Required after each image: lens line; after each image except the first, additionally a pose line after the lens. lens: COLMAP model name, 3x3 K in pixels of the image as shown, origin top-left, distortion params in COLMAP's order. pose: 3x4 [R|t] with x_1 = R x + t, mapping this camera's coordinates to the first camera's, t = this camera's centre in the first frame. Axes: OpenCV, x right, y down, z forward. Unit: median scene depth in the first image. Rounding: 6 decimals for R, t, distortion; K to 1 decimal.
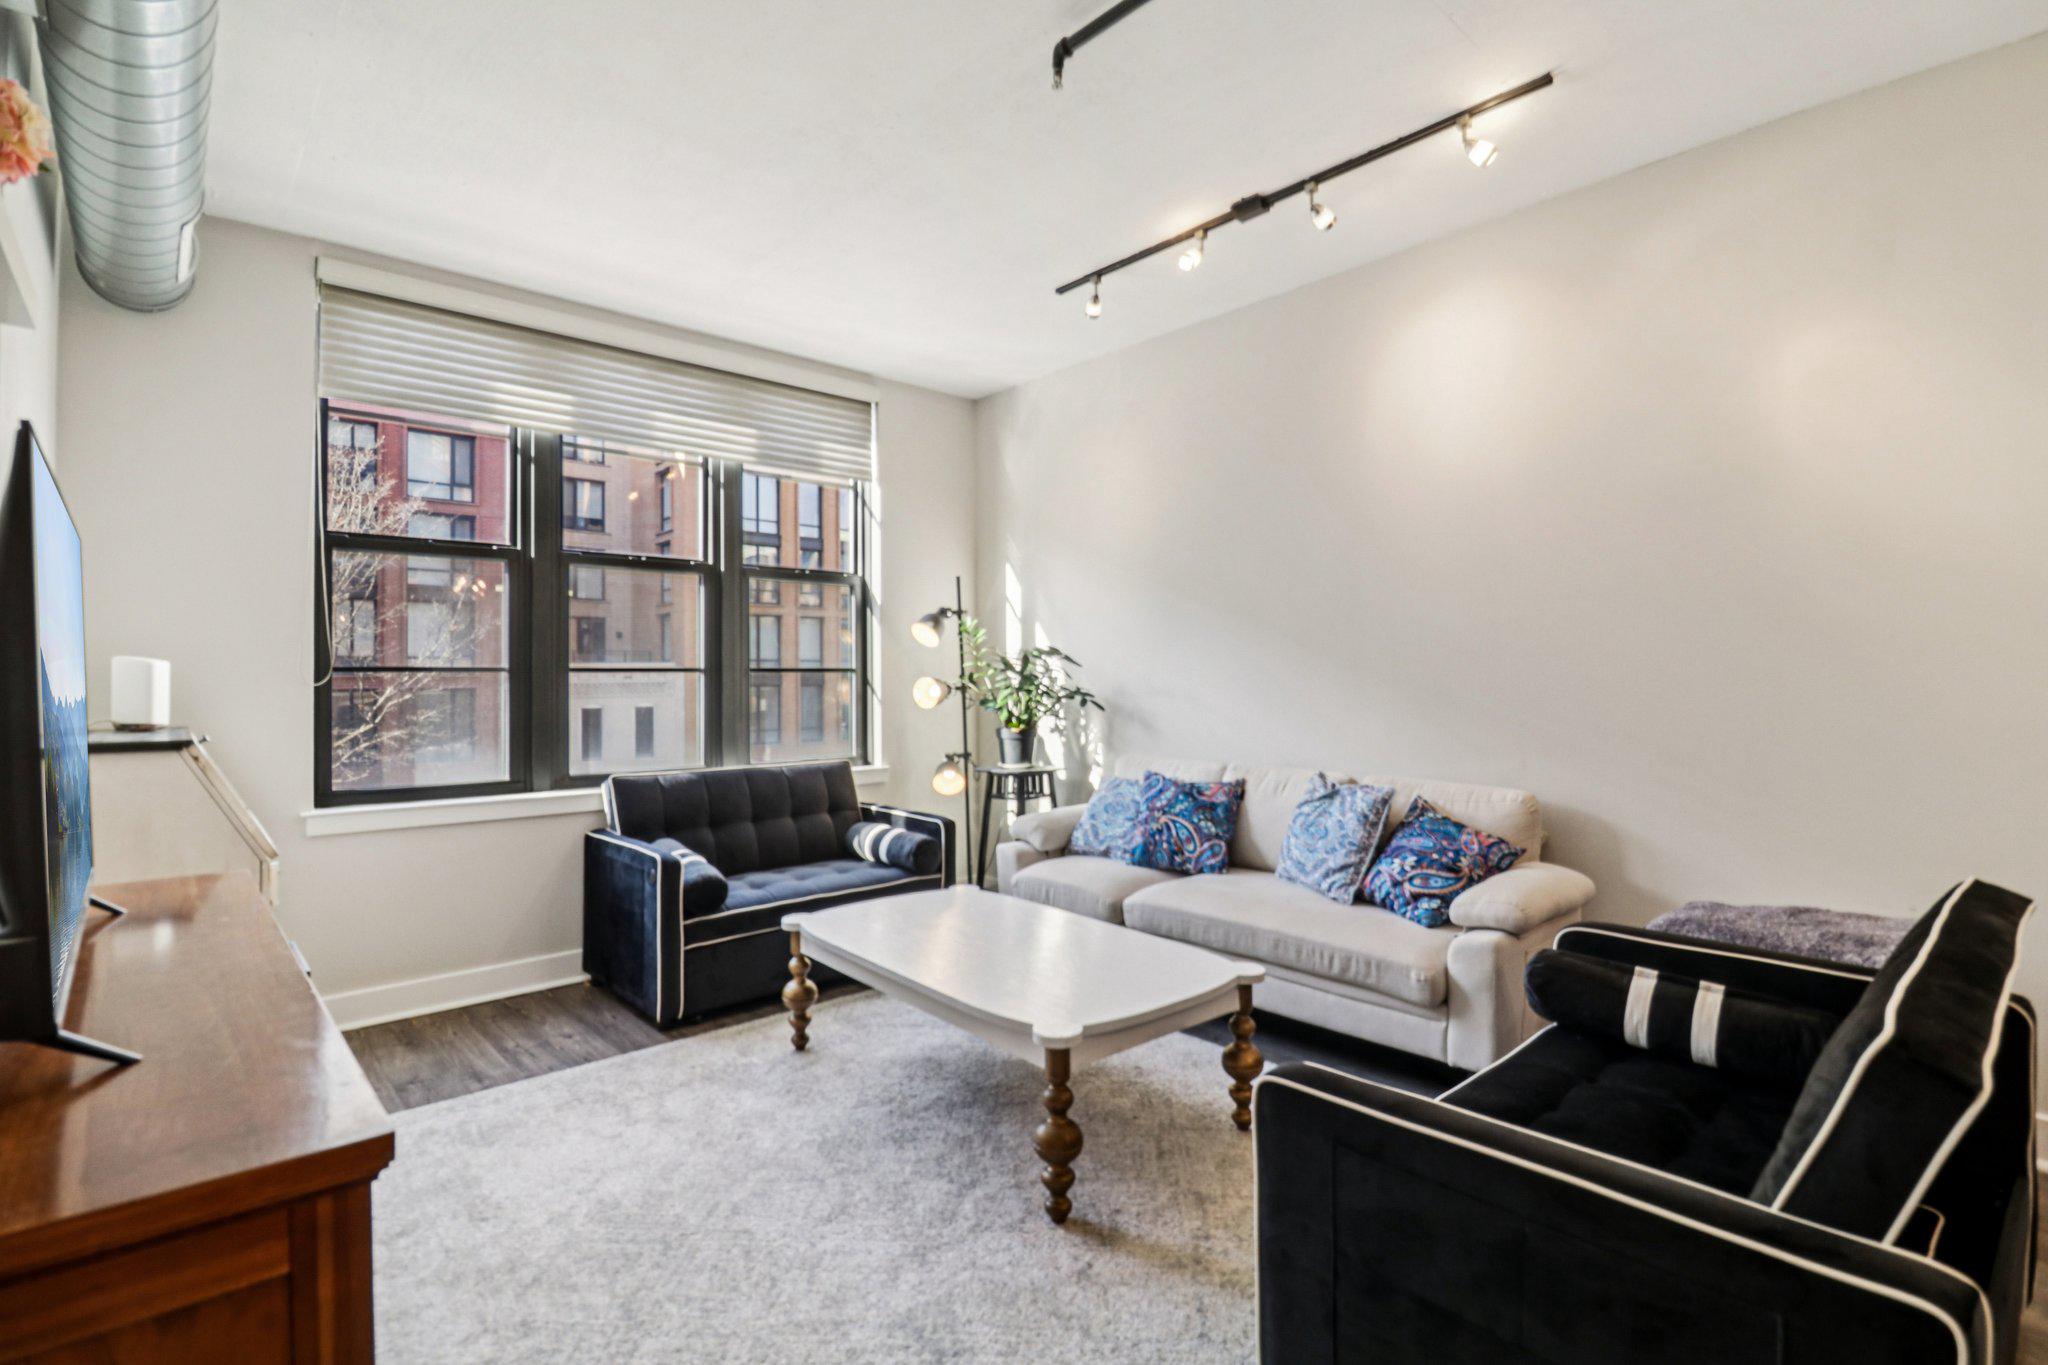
lens RADIAL K [[963.5, 0, 1031.5], [0, 963.5, 667.5], [0, 0, 1]] dist [-0.001230, -0.007358]
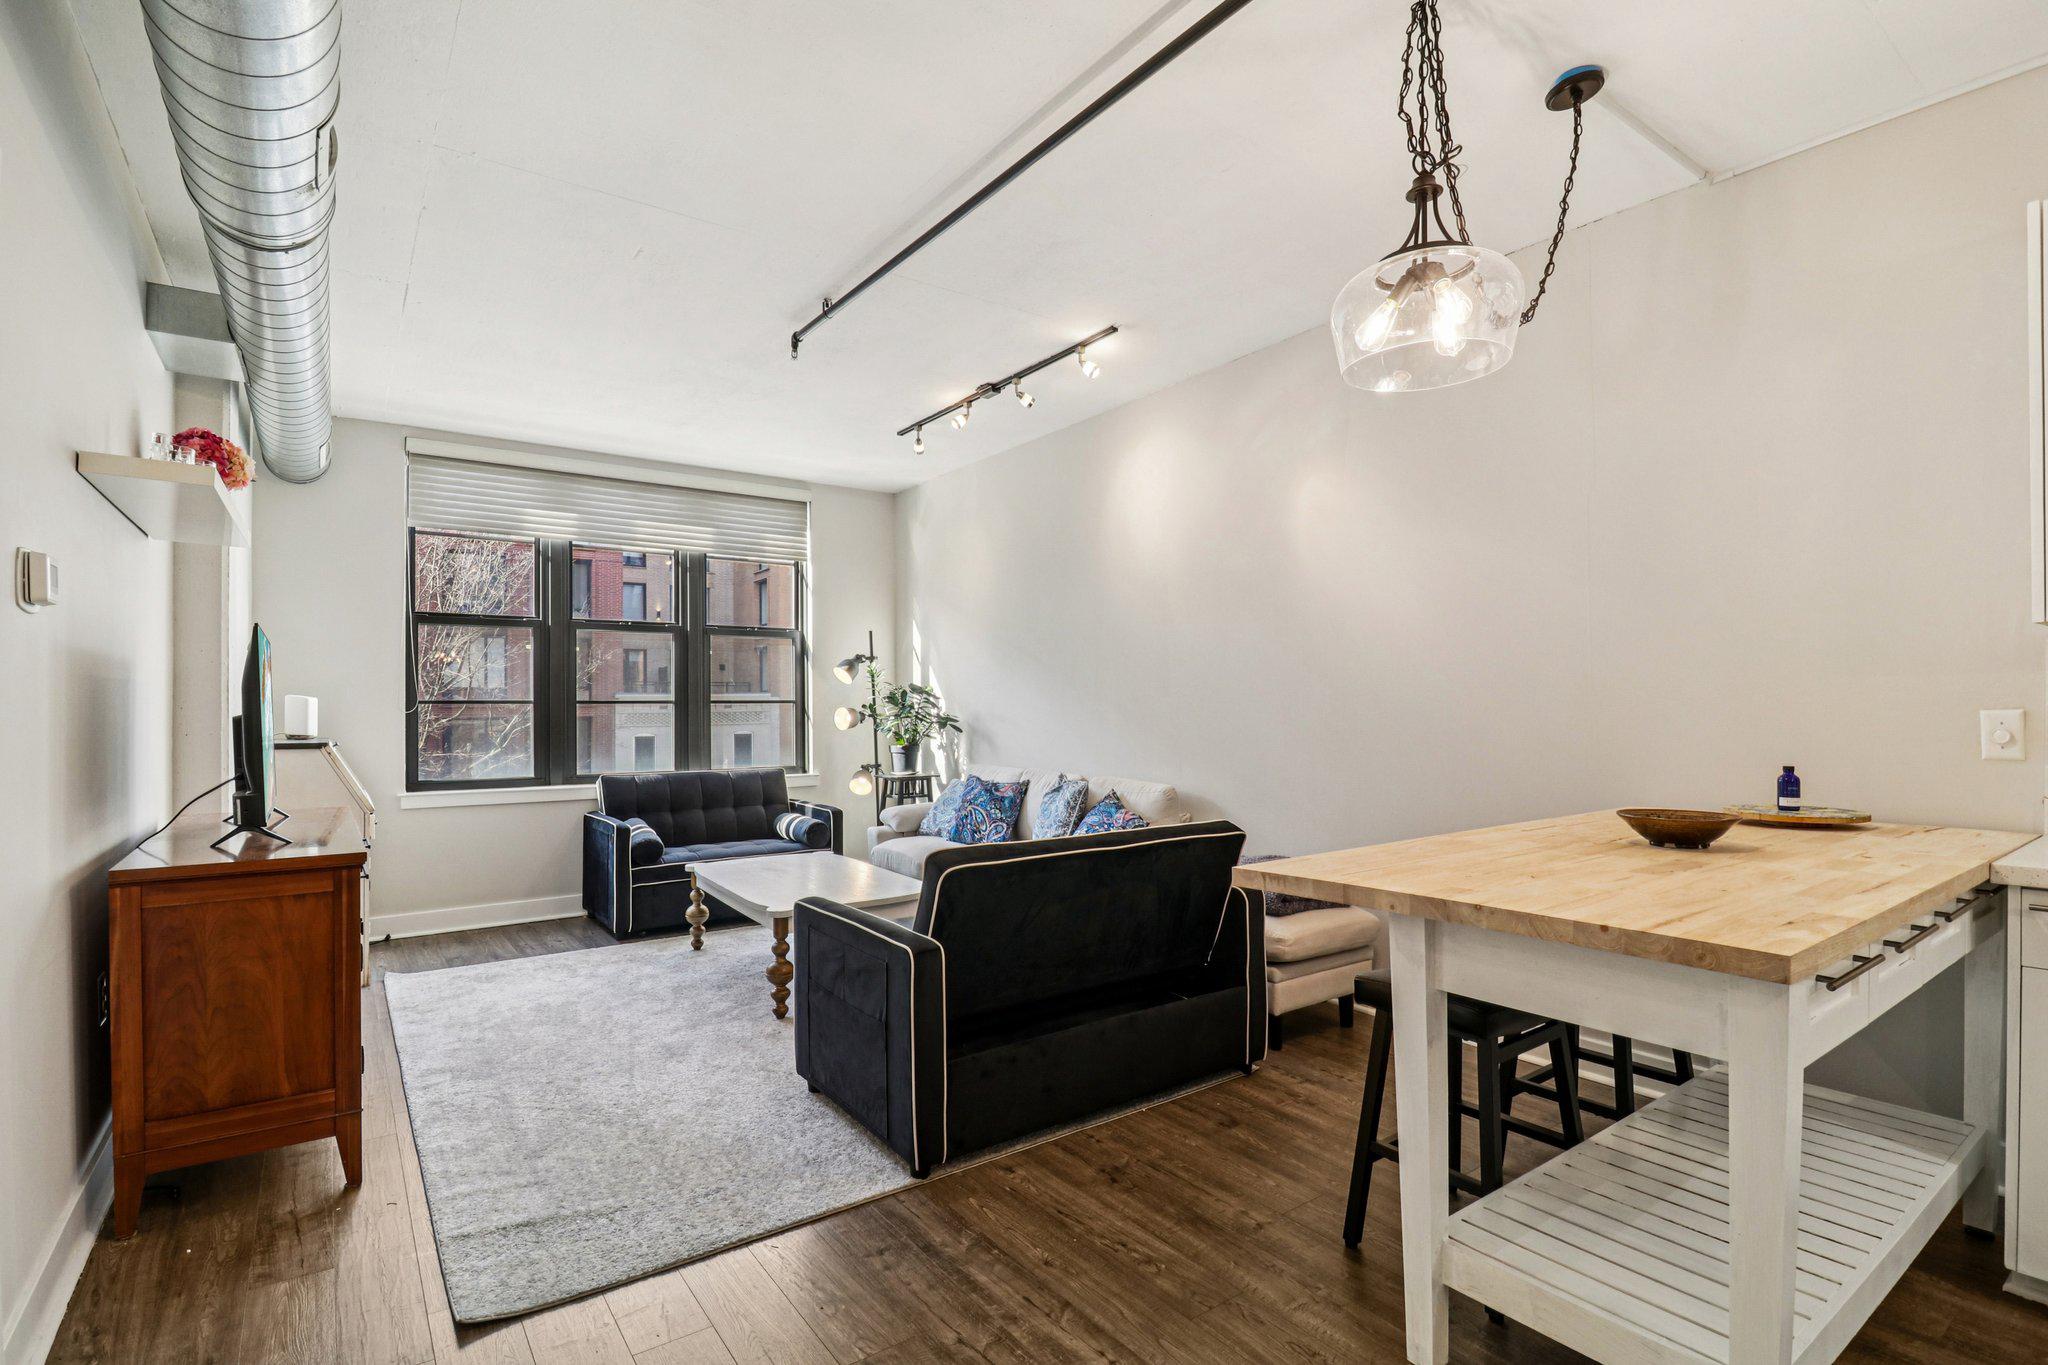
lens RADIAL K [[963.5, 0, 1034.3], [0, 963.5, 700.2], [0, 0, 1]] dist [-0.001230, -0.007358]
pose [[0.994515, -0.000290, -0.104596, 0.388495], [0.000657, 0.999994, 0.003475, -0.005346], [0.104595, -0.003524, 0.994509, -0.401142]]
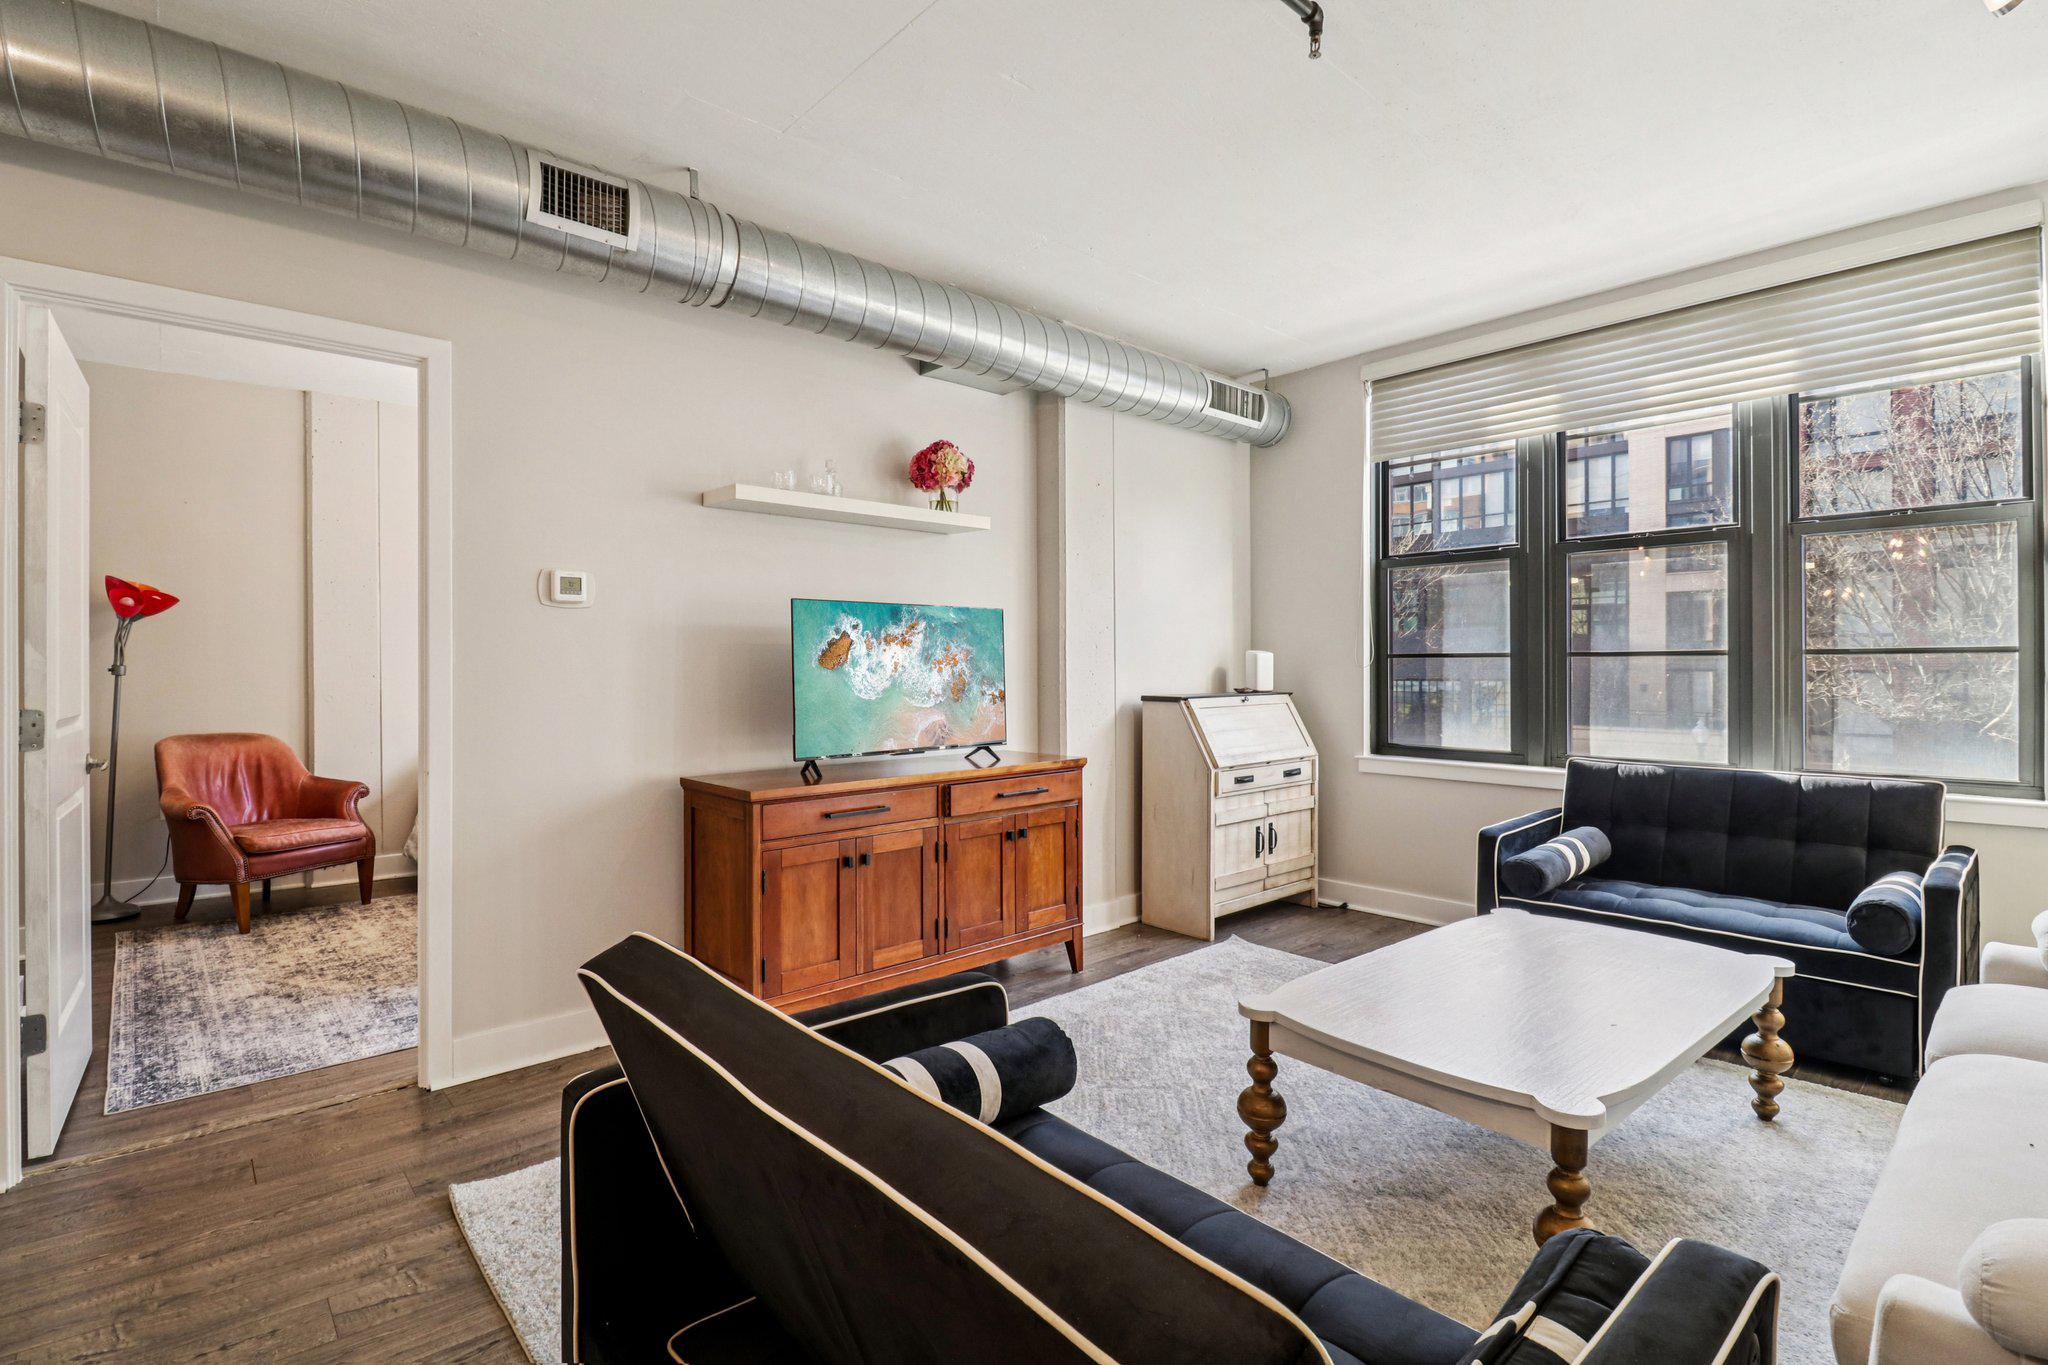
lens RADIAL K [[963.5, 0, 1034.5], [0, 963.5, 670.6], [0, 0, 1]] dist [-0.001230, -0.007358]
pose [[-0.002838, 0.010206, -0.999944, 0.621039], [0.013060, 0.999863, 0.010168, 0.002199], [0.999911, -0.013031, -0.002970, 0.459206]]
